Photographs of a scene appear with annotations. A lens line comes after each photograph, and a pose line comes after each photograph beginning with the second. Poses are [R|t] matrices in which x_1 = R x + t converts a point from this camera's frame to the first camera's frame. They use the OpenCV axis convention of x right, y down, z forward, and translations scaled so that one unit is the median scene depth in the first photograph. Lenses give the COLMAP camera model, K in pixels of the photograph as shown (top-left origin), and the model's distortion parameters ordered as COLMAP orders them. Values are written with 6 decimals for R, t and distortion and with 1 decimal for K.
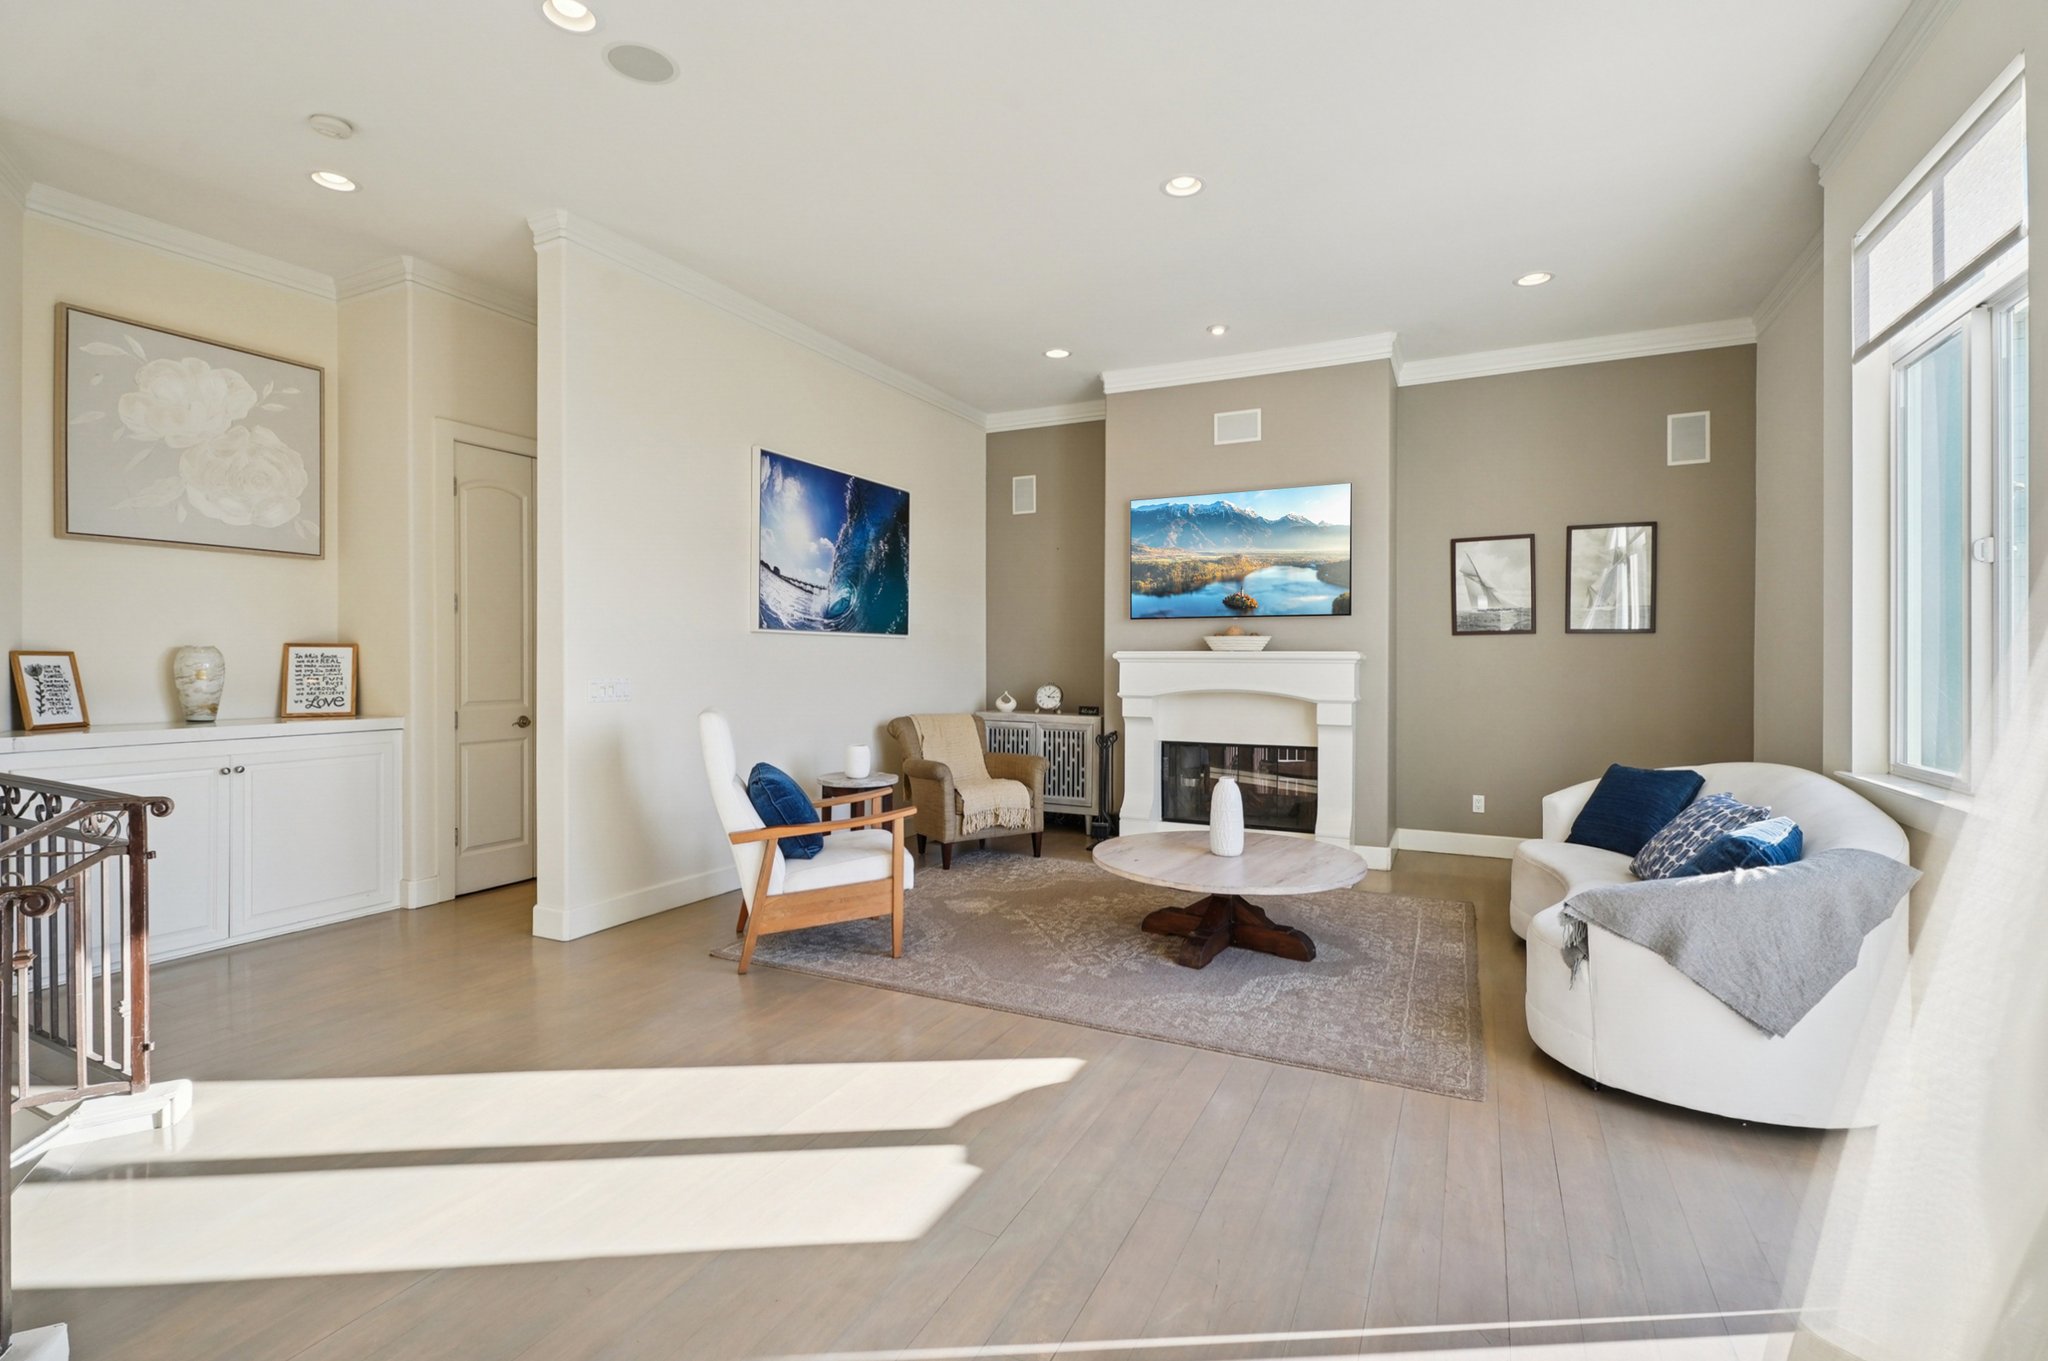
lens RADIAL K [[939.4, 0, 991.5], [0, 939.4, 675.1], [0, 0, 1]] dist [-0.000526, -0.001394]
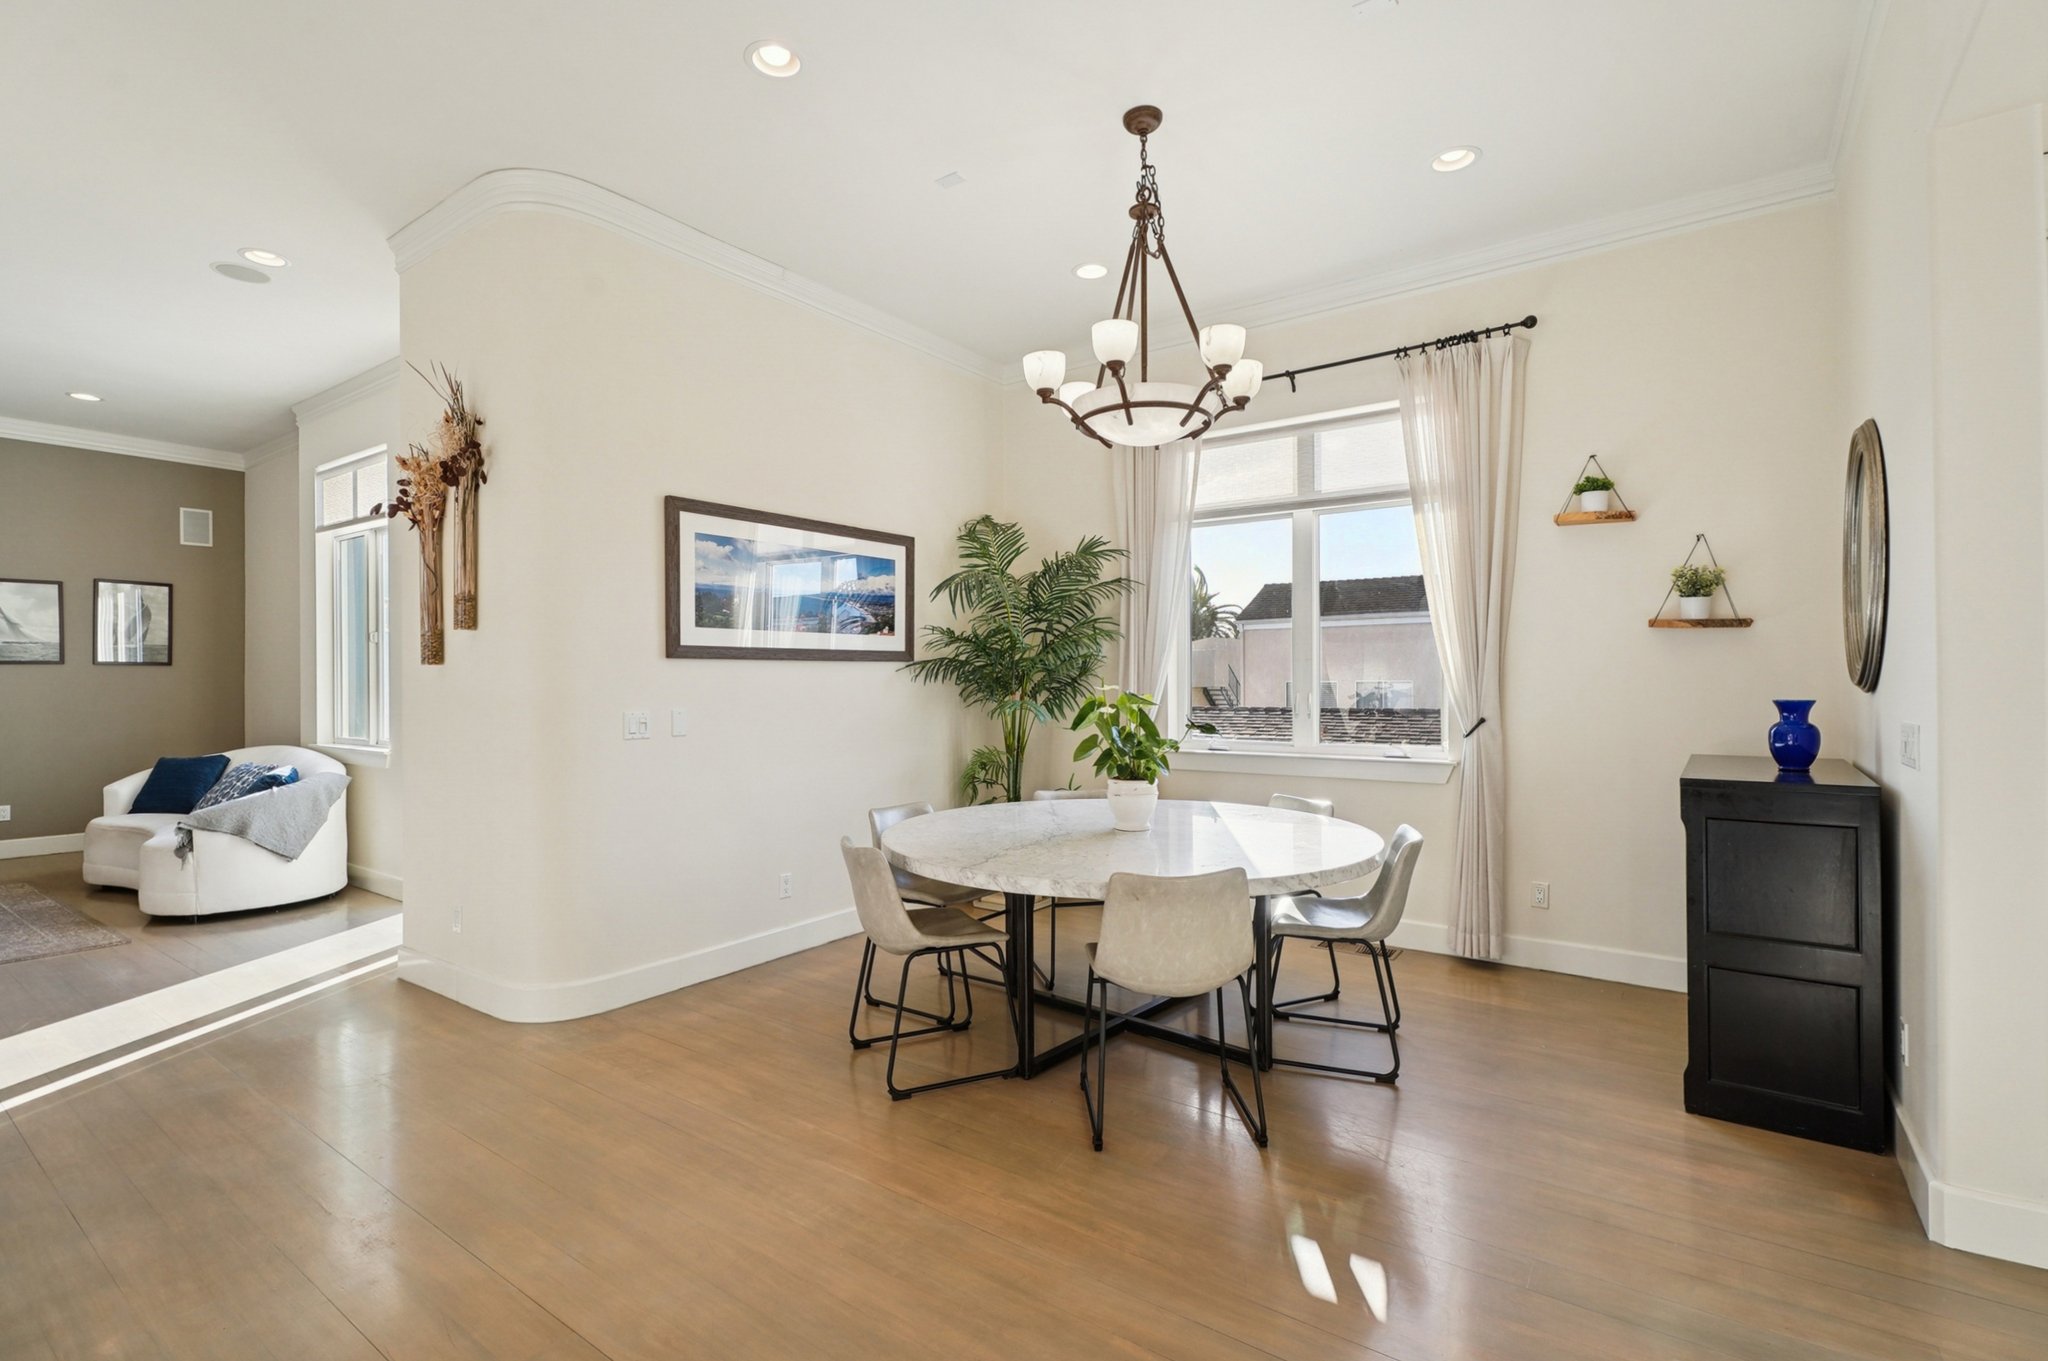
lens RADIAL K [[929.6, 0, 1022.5], [0, 929.6, 669.8], [0, 0, 1]] dist [0.000195, -0.000114]
pose [[0.151062, 0.010398, 0.988470, -0.755905], [0.019552, 0.999718, -0.013504, 0.006081], [-0.988331, 0.021367, 0.150816, -0.726230]]
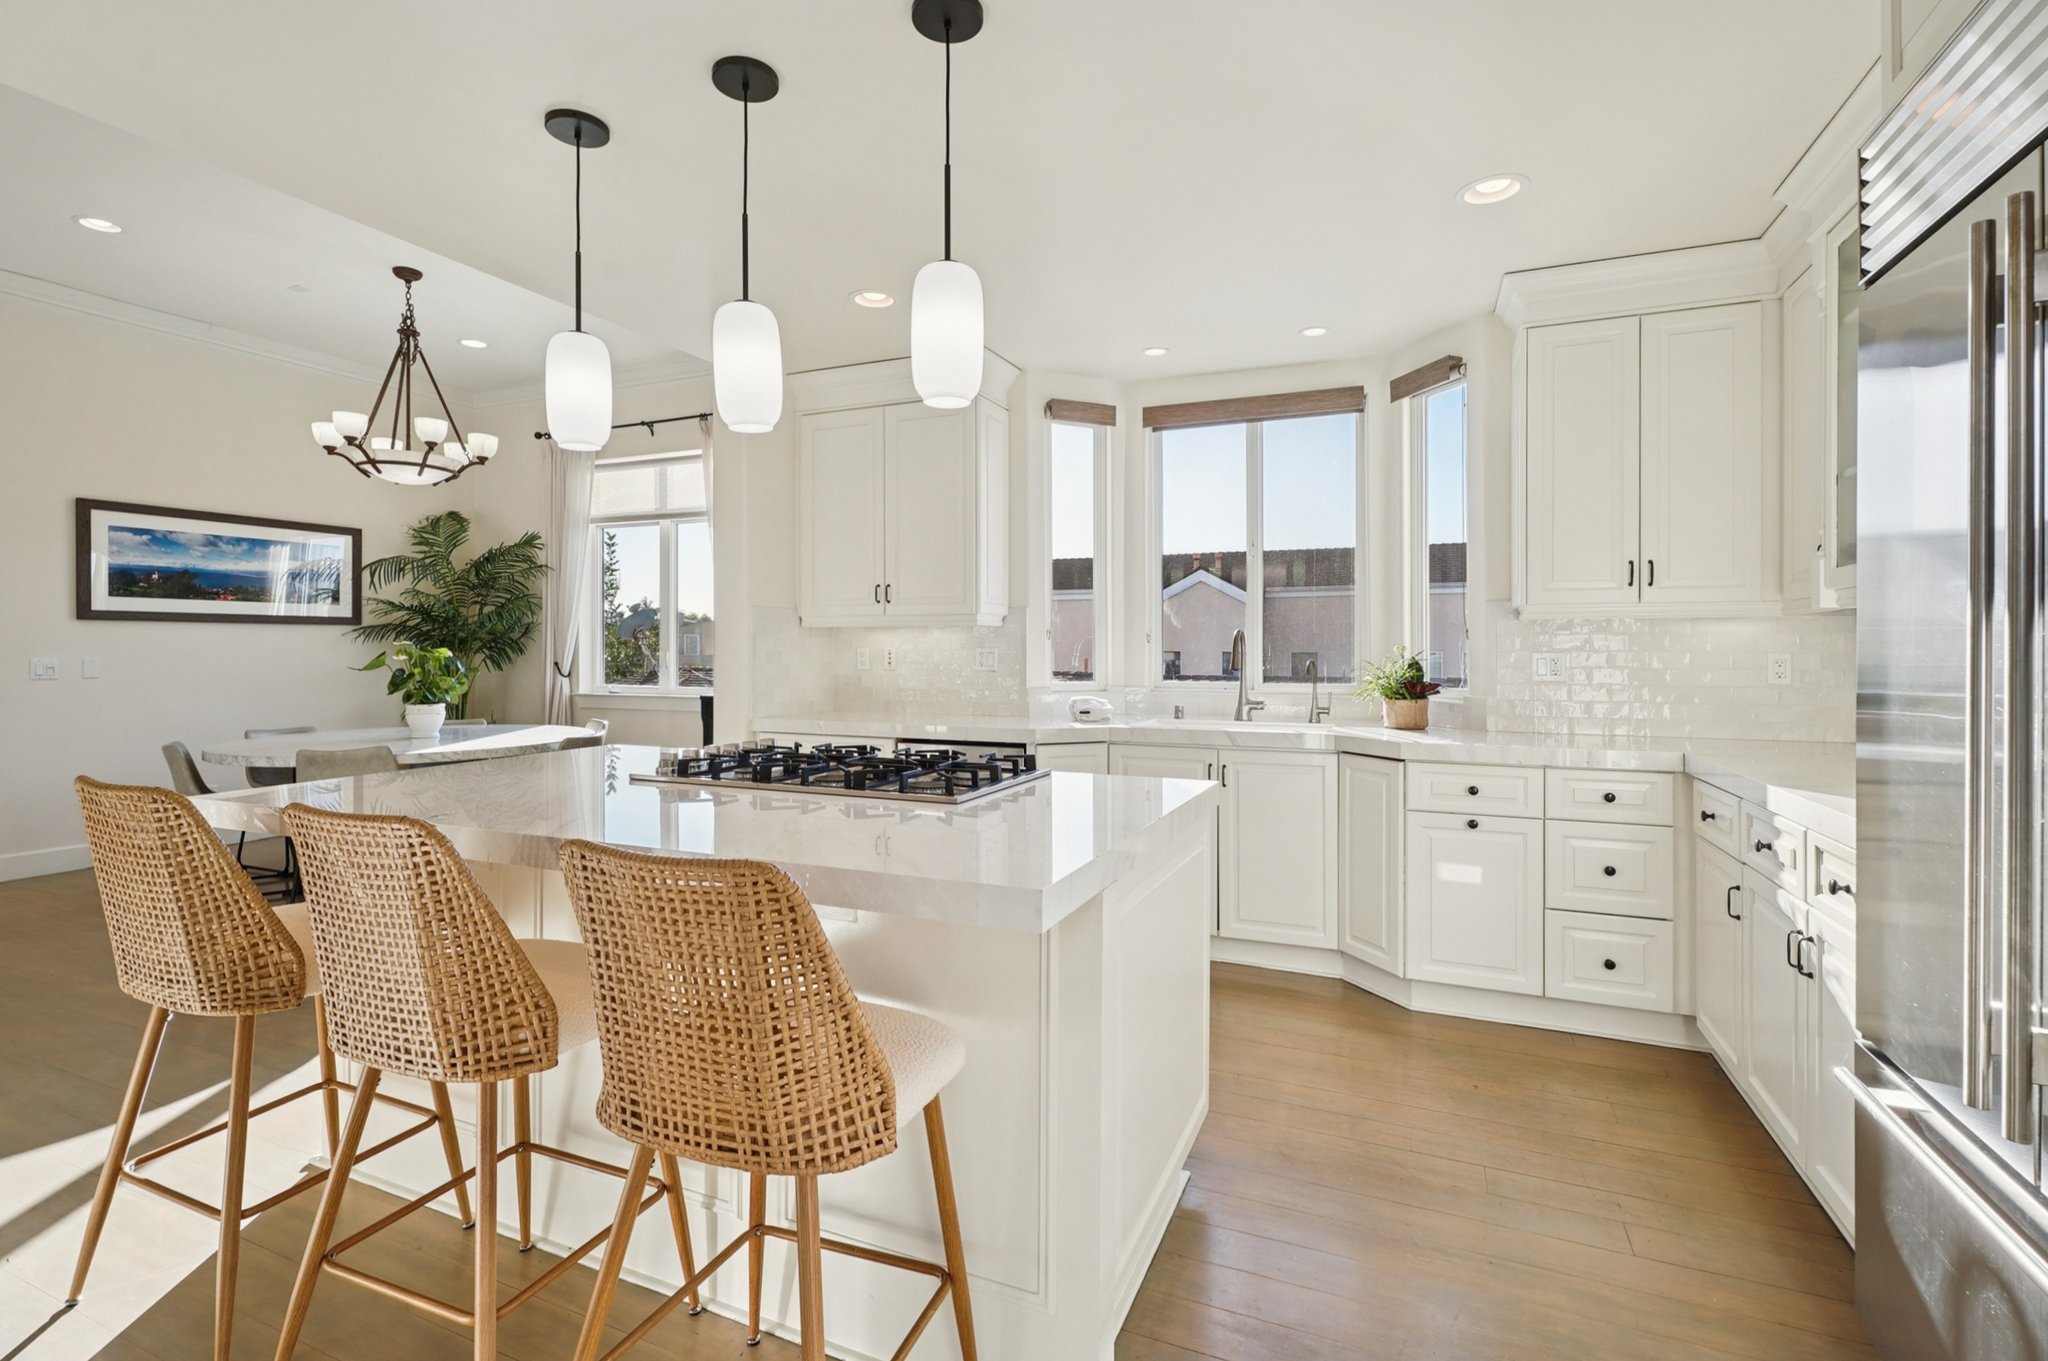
lens RADIAL K [[923.3, 0, 1026.2], [0, 923.3, 646.0], [0, 0, 1]] dist [0.000475, 0.000079]
pose [[-0.061098, 0.001894, 0.998130, -1.160872], [0.011561, 0.999932, -0.001190, 0.024395], [-0.998065, 0.011467, -0.061115, -1.364509]]
